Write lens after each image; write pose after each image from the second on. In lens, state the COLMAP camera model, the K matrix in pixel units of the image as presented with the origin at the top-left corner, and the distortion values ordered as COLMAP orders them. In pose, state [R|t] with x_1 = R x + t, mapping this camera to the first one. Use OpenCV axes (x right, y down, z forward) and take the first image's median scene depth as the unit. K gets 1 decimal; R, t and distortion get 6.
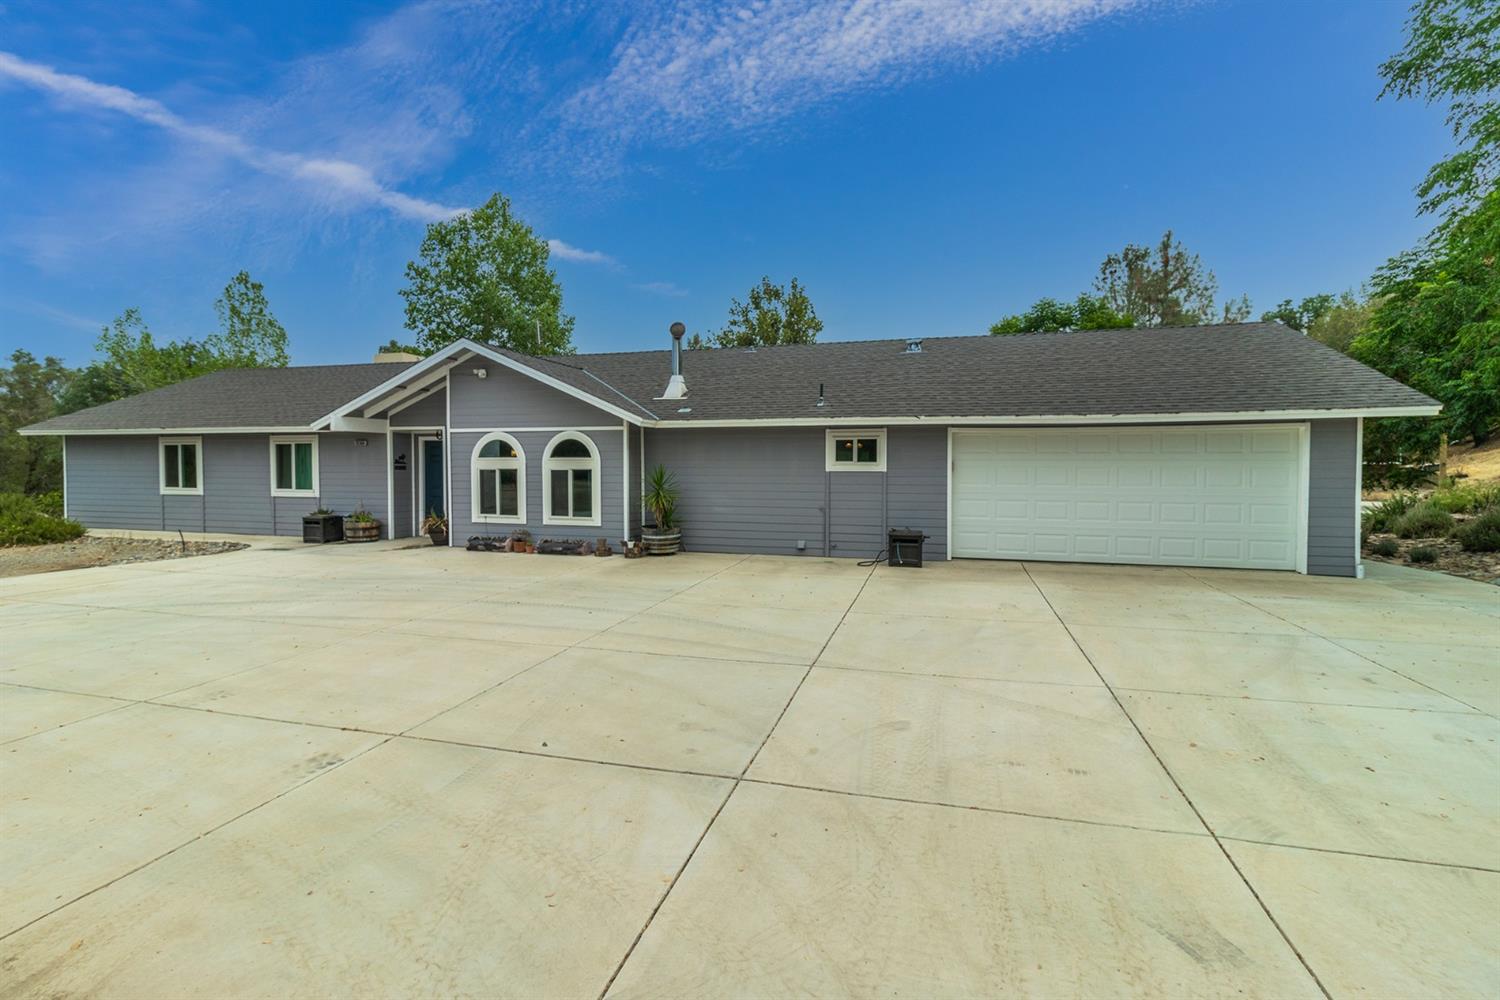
lens RADIAL K [[693.1, 0, 752.5], [0, 693.1, 491.8], [0, 0, 1]] dist [0.002514, 0.000344]
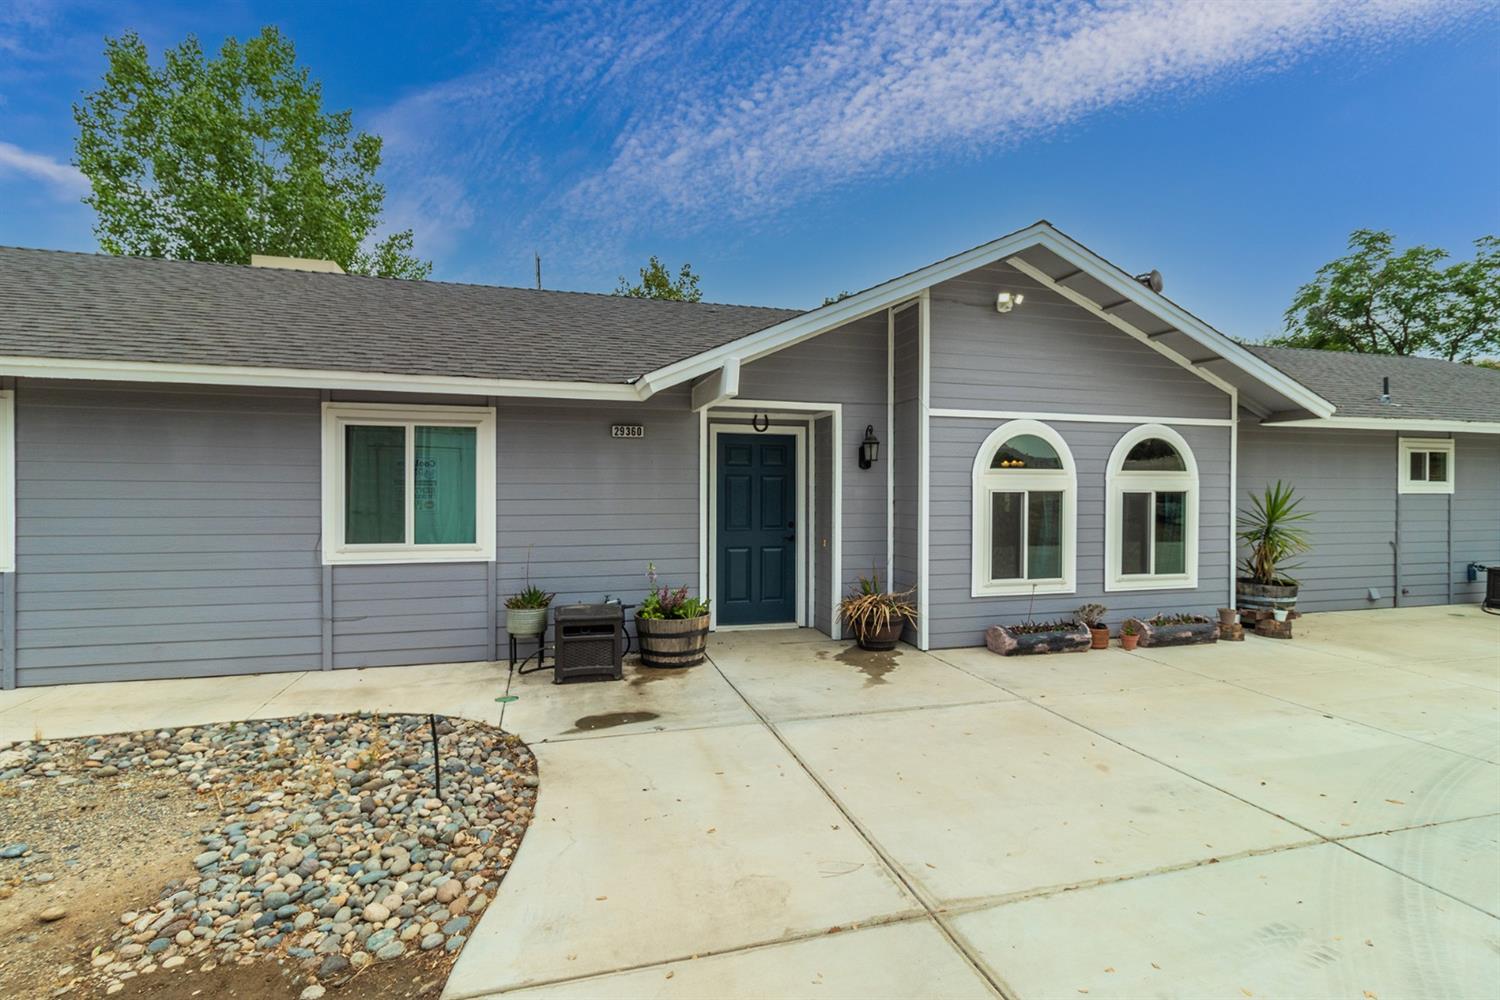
lens RADIAL K [[693.1, 0, 749.2], [0, 693.1, 497.4], [0, 0, 1]] dist [0.002514, 0.000344]
pose [[0.853649, -0.007292, 0.520798, -0.831988], [0.017000, 0.999759, -0.013868, -0.024868], [-0.520572, 0.020692, 0.853567, 0.677830]]
